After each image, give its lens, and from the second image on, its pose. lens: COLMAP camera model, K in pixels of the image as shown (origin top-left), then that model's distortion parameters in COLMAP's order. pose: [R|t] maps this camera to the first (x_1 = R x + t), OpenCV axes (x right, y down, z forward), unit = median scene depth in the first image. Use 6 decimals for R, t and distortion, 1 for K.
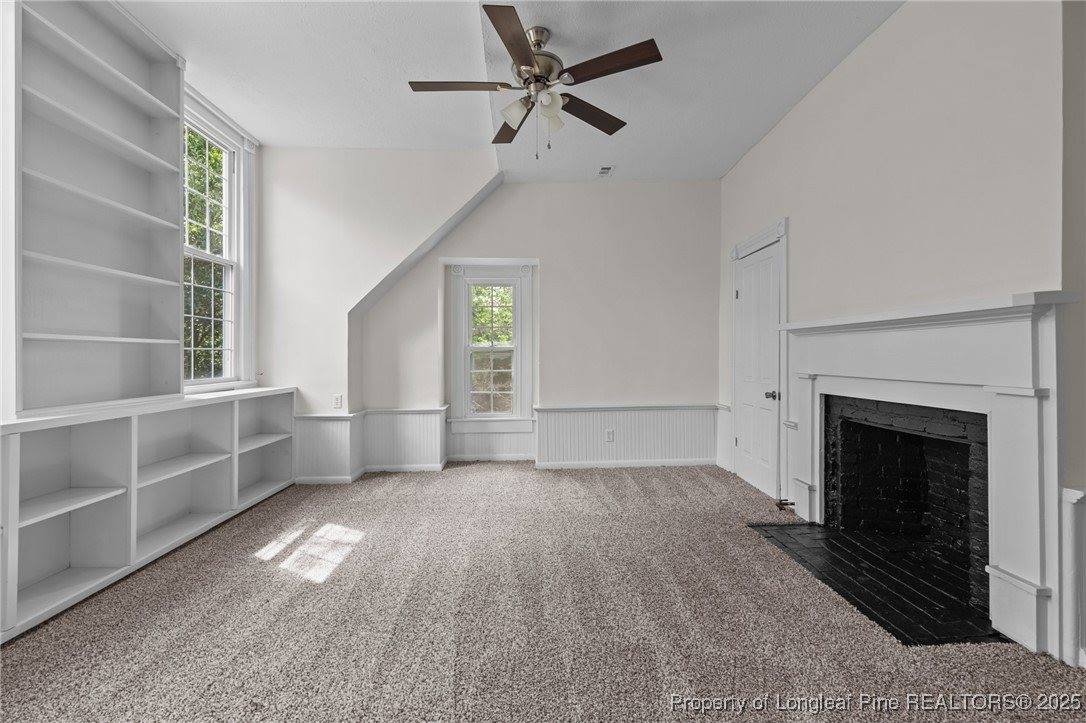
lens RADIAL K [[496.1, 0, 543.0], [0, 496.1, 361.5], [0, 0, 1]] dist [-0.000306, -0.000047]
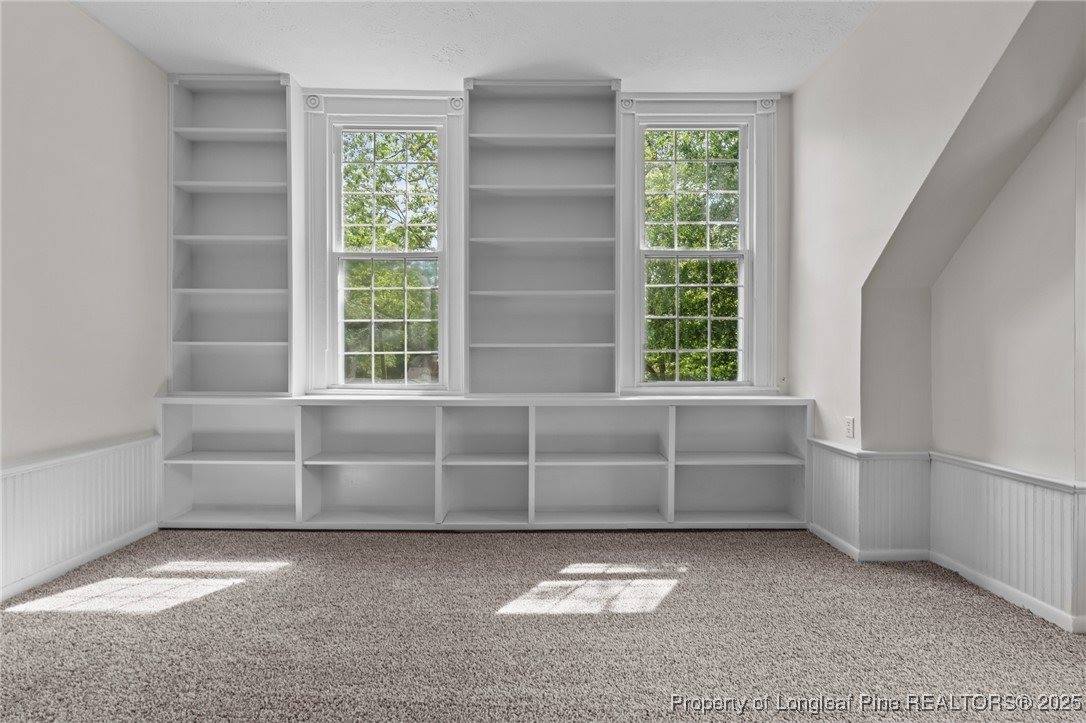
lens RADIAL K [[496.1, 0, 543.0], [0, 496.1, 361.5], [0, 0, 1]] dist [-0.000306, -0.000047]
pose [[-0.049553, 0.006393, -0.998751, 0.279132], [0.001102, 0.999979, 0.006346, -0.010809], [0.998771, -0.000787, -0.049559, 0.699317]]
